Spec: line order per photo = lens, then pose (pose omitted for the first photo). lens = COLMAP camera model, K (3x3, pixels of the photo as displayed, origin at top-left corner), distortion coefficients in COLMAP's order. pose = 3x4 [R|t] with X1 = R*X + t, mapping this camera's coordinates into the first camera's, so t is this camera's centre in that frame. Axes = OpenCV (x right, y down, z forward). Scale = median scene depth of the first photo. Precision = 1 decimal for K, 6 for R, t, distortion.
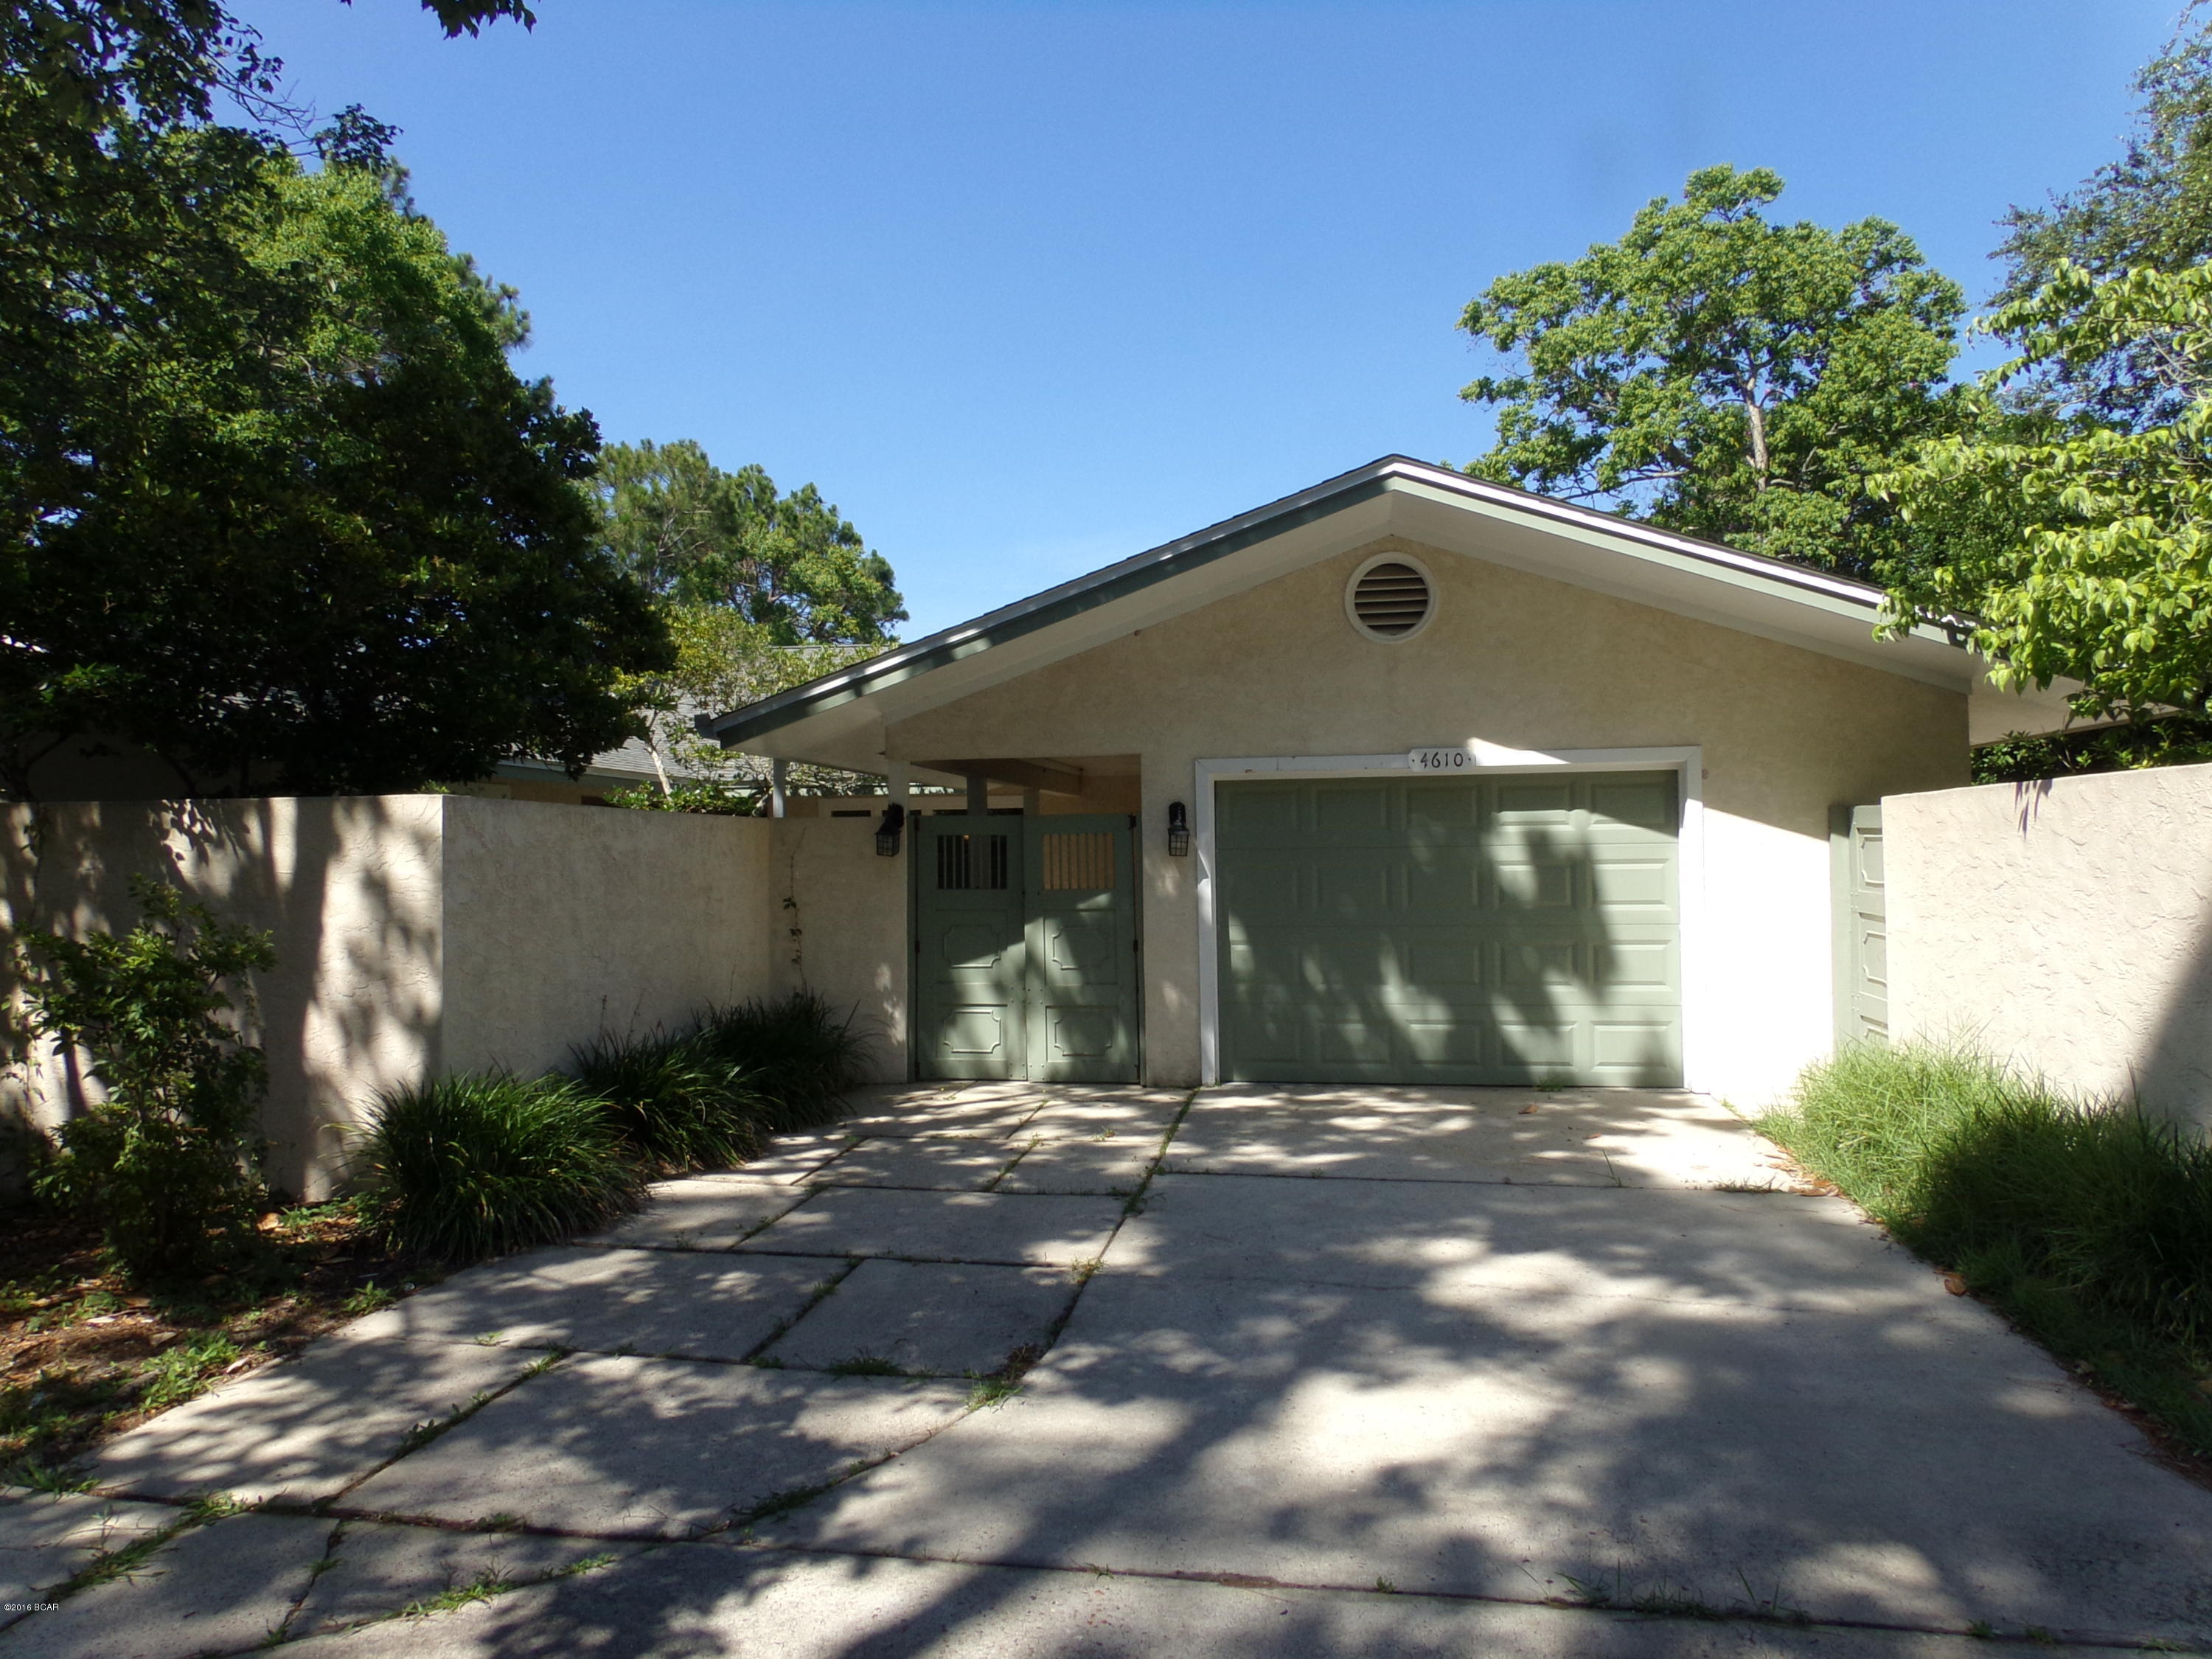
lens RADIAL K [[1465.2, 0, 1096.6], [0, 1465.2, 825.2], [0, 0, 1]] dist [0.048442, -0.083523]
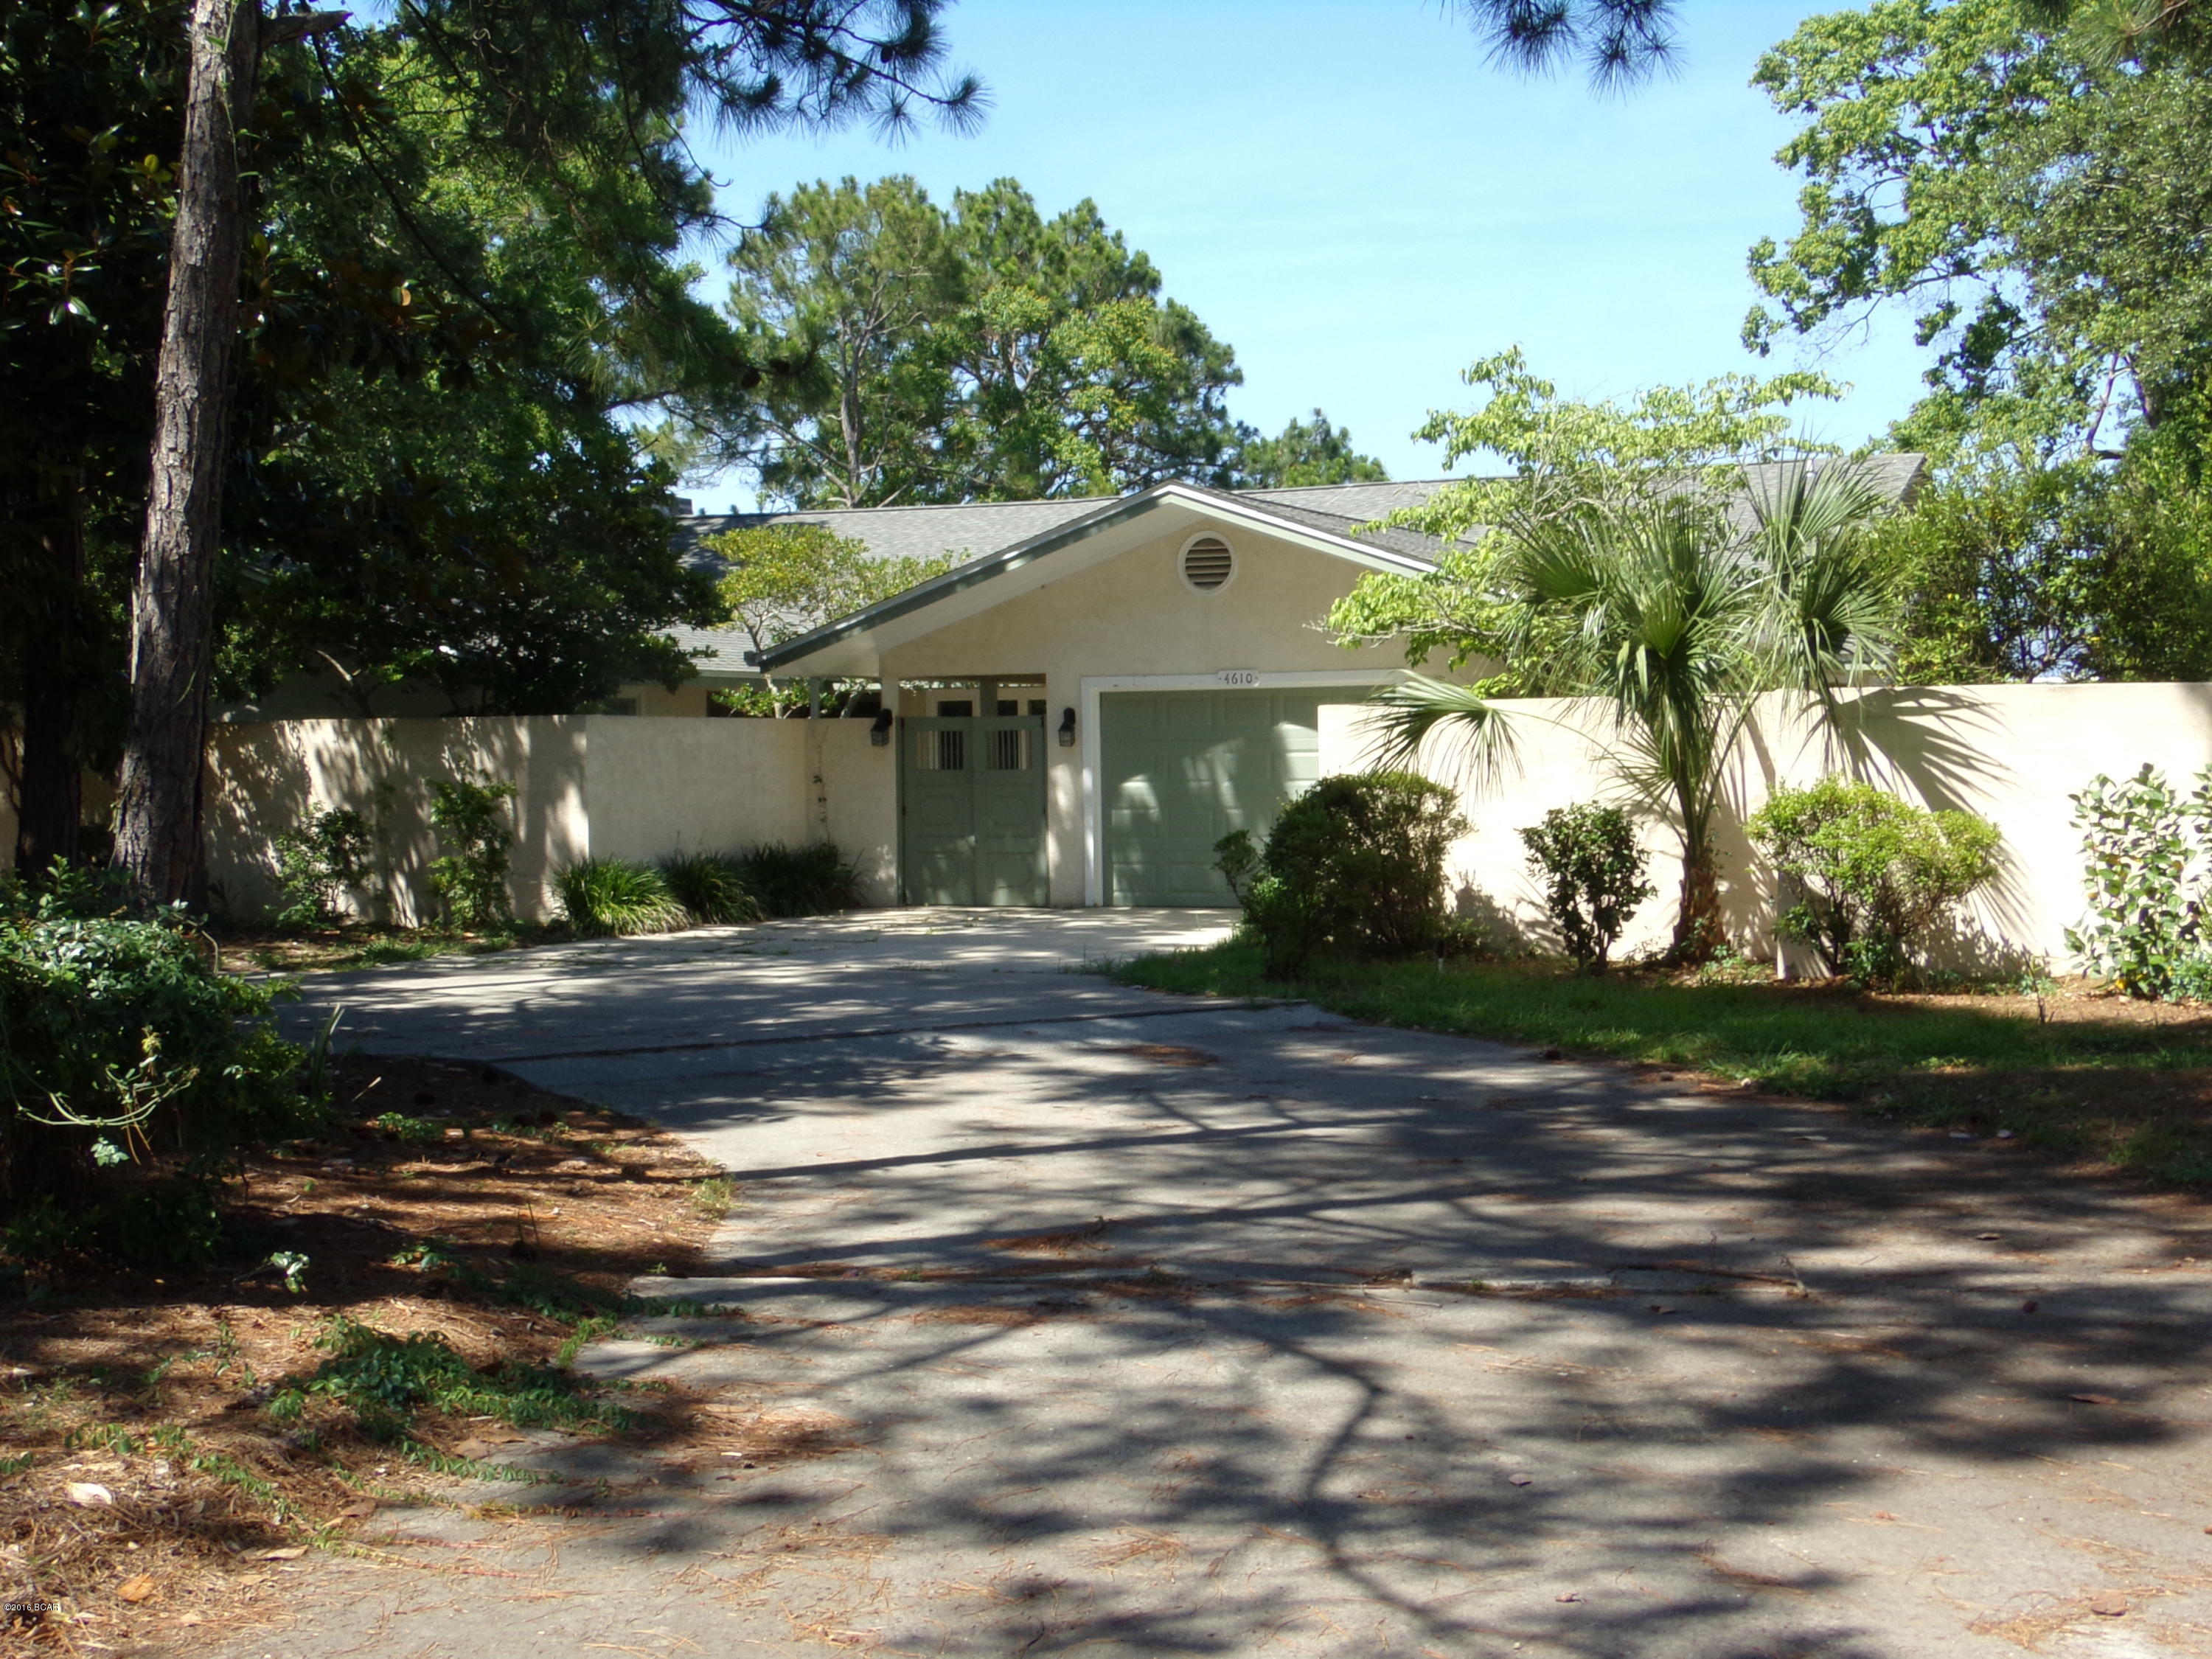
lens RADIAL K [[2956.1, 0, 1106.0], [0, 2956.1, 829.5], [0, 0, 1]] dist [0.004746, -0.033081]
pose [[0.968373, 0.005068, -0.249457, 0.193728], [0.008092, 0.998630, 0.051701, -0.011022], [0.249377, -0.052085, 0.967005, -0.424283]]
